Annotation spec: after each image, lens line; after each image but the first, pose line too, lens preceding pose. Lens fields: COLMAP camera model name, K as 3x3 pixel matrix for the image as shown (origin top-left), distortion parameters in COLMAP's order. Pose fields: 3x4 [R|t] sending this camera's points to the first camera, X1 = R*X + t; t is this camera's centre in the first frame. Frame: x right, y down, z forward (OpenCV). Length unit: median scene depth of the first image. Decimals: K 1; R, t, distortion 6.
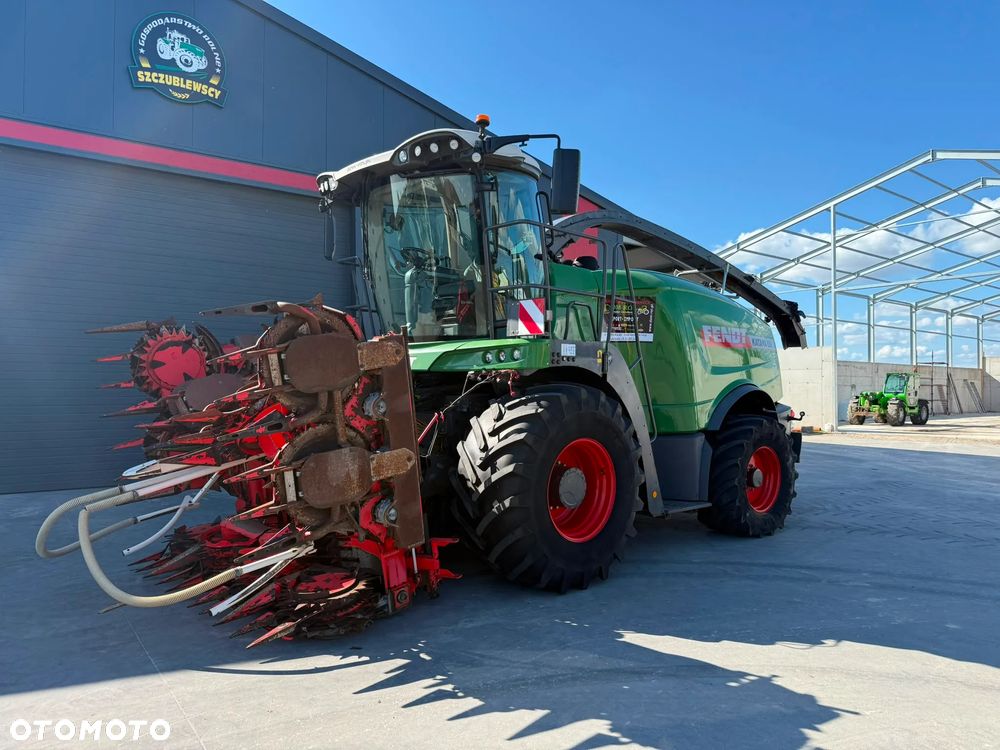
lens RADIAL K [[746.6, 0, 550.3], [0, 746.6, 377.3], [0, 0, 1]] dist [0.066110, -0.090141]
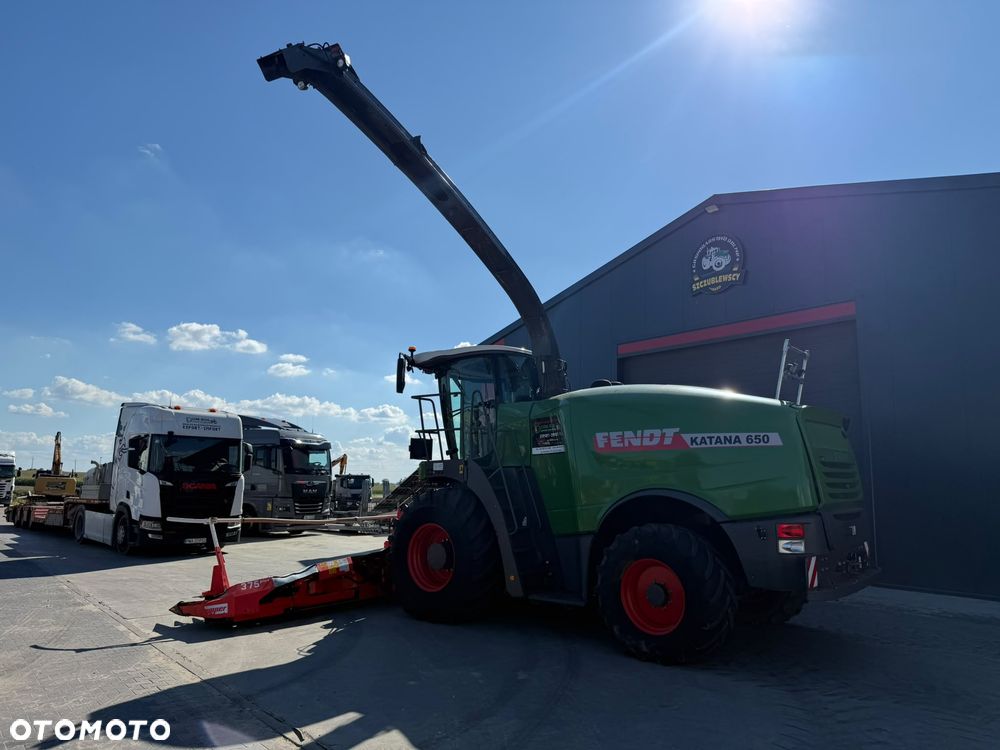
lens RADIAL K [[700.8, 0, 500.0], [0, 700.8, 375.0], [0, 0, 1]] dist [0.065178, -0.218411]
pose [[-0.014103, -0.158242, -0.987300, 0.820549], [-0.004691, 0.987397, -0.158190, 0.003832], [0.999890, 0.002400, -0.014668, 0.611147]]
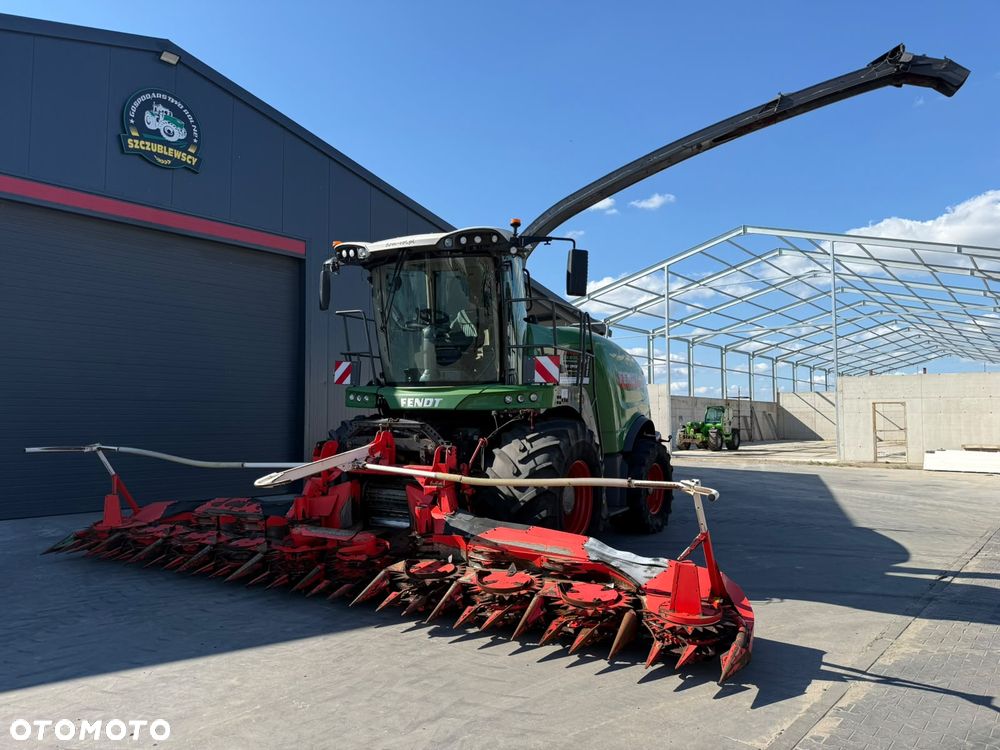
lens RADIAL K [[703.2, 0, 500.0], [0, 703.2, 379.9], [0, 0, 1]] dist [0.048310, -0.061988]
pose [[0.986868, 0.011644, 0.161106, -0.158957], [-0.005458, 0.999233, -0.038783, -0.005850], [-0.161434, 0.037395, 0.986175, -0.122656]]
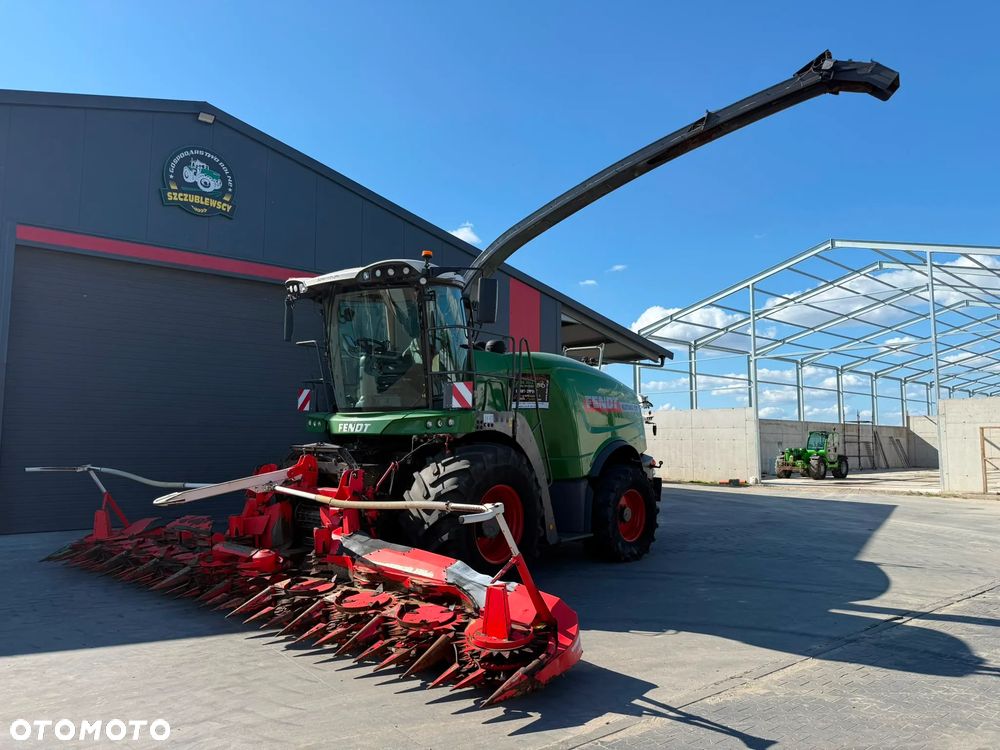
lens RADIAL K [[704.8, 0, 502.4], [0, 704.8, 377.7], [0, 0, 1]] dist [0.051713, -0.081919]
pose [[0.999886, 0.004282, -0.014500, 0.033817], [-0.005372, 0.997093, -0.076003, -0.006729], [0.014132, 0.076072, 0.997002, -0.154597]]
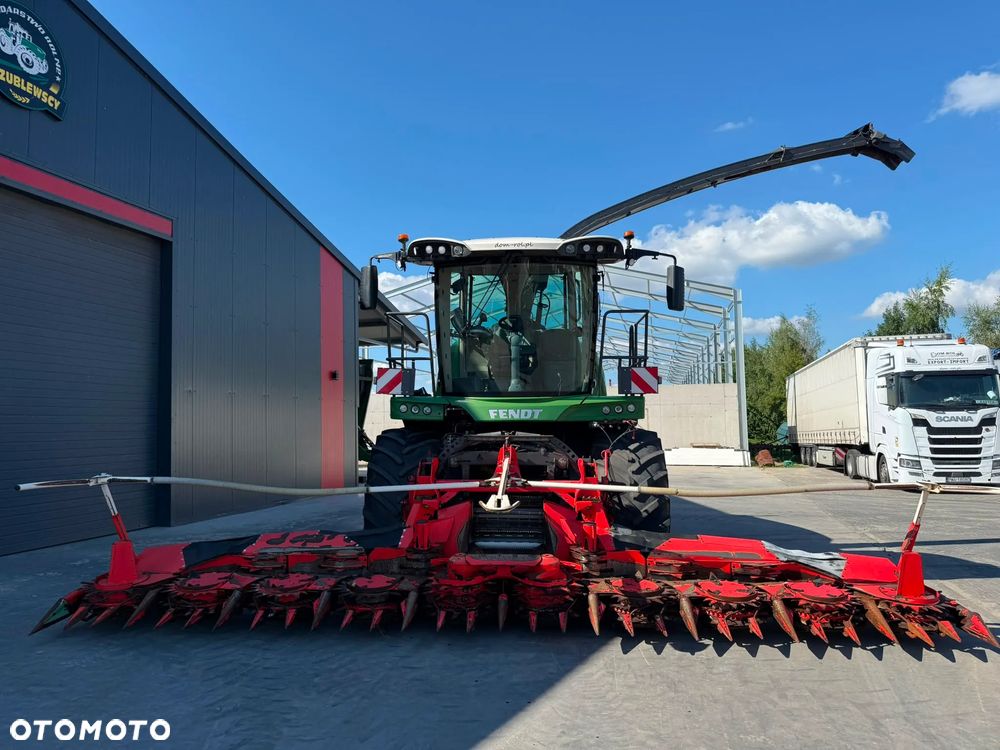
lens RADIAL K [[705.5, 0, 500.9], [0, 705.5, 379.2], [0, 0, 1]] dist [0.001179, -0.001910]
pose [[0.818483, 0.024406, 0.574013, -0.498251], [0.006333, 0.998653, -0.051491, -0.008666], [-0.574496, 0.045779, 0.817226, 0.043689]]
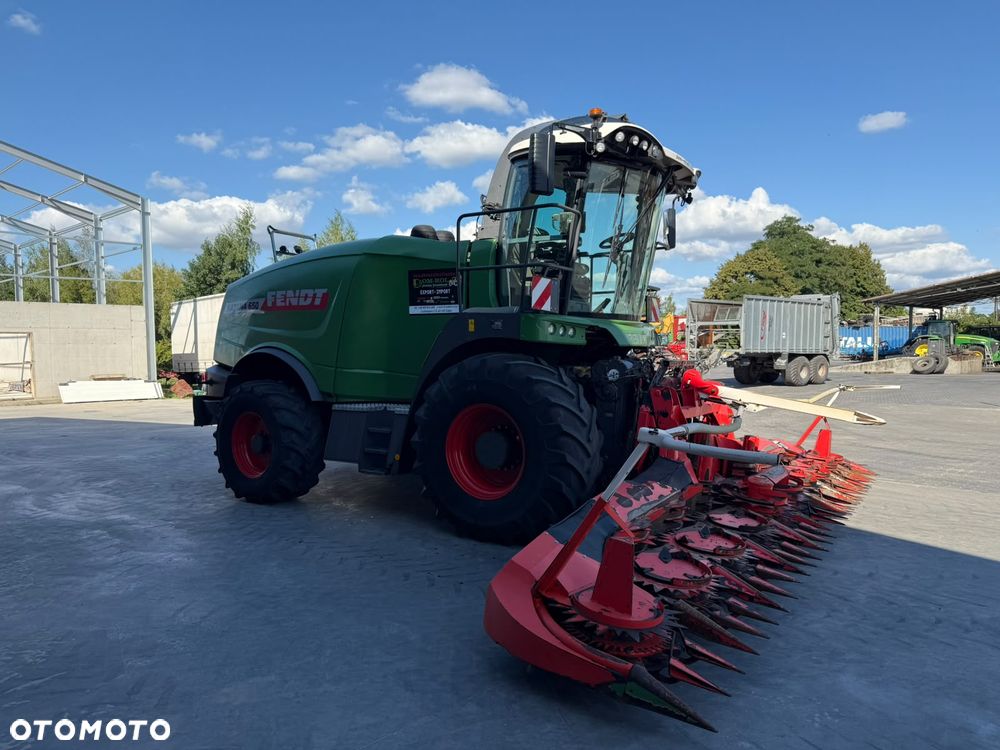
lens RADIAL K [[703.2, 0, 500.0], [0, 703.2, 379.9], [0, 0, 1]] dist [0.048310, -0.061988]
pose [[-0.097960, -0.048655, 0.994000, -0.721562], [-0.008257, 0.998810, 0.048076, -0.001620], [-0.995156, -0.003498, -0.098245, 0.730331]]
